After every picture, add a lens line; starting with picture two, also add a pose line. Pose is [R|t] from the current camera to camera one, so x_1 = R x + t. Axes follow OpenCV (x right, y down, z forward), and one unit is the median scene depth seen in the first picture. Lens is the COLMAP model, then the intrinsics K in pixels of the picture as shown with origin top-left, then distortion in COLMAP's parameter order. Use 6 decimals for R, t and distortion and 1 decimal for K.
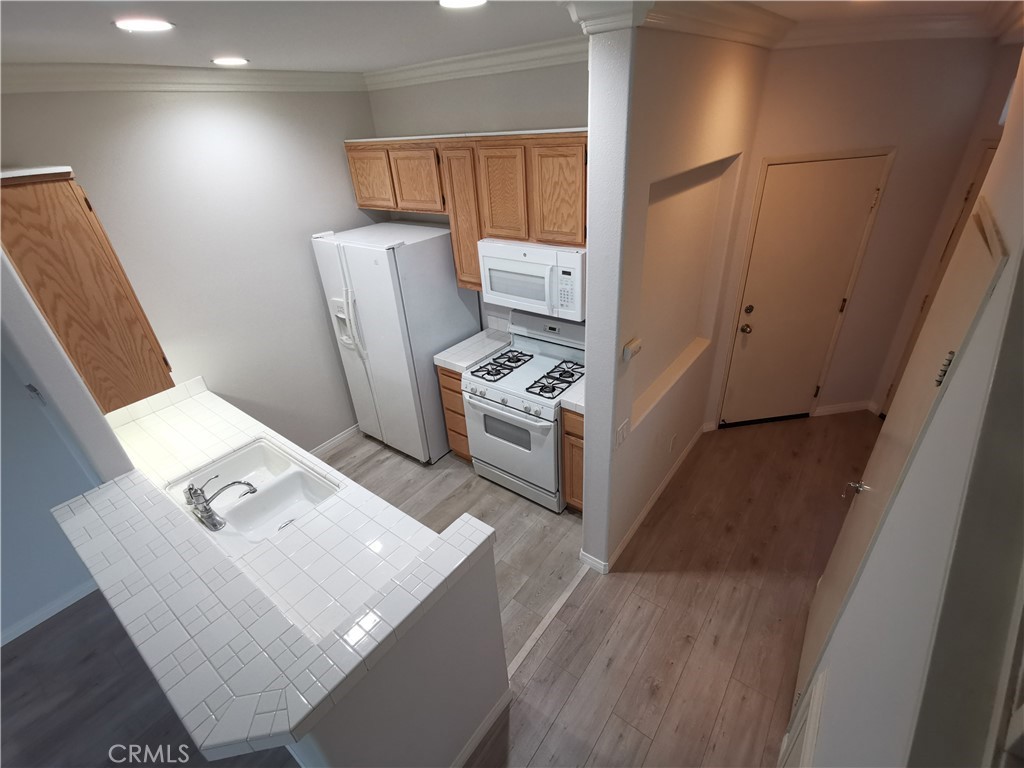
lens RADIAL K [[470.3, 0, 511.4], [0, 470.3, 387.8], [0, 0, 1]] dist [-0.006436, 0.011620]
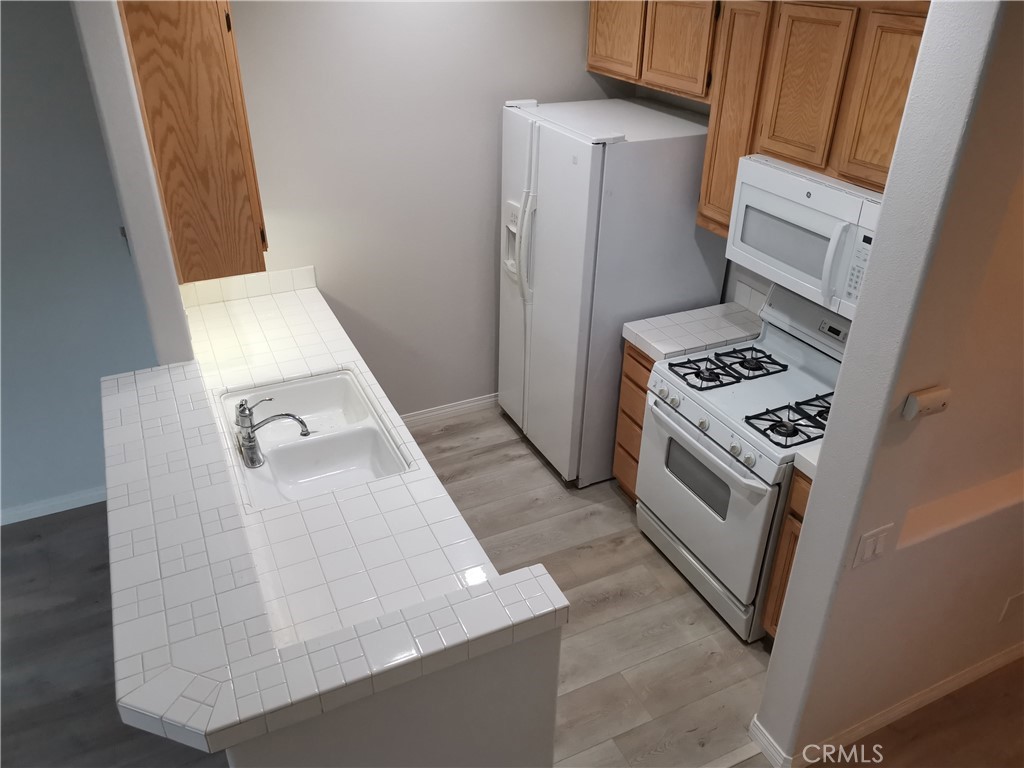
lens RADIAL K [[784.9, 0, 508.1], [0, 784.9, 375.9], [0, 0, 1]] dist [0.061205, -0.046057]
pose [[0.887831, 0.285370, -0.360999, 0.115204], [-0.283928, 0.957073, 0.058283, -0.021237], [0.362135, 0.050753, 0.930743, -0.028940]]
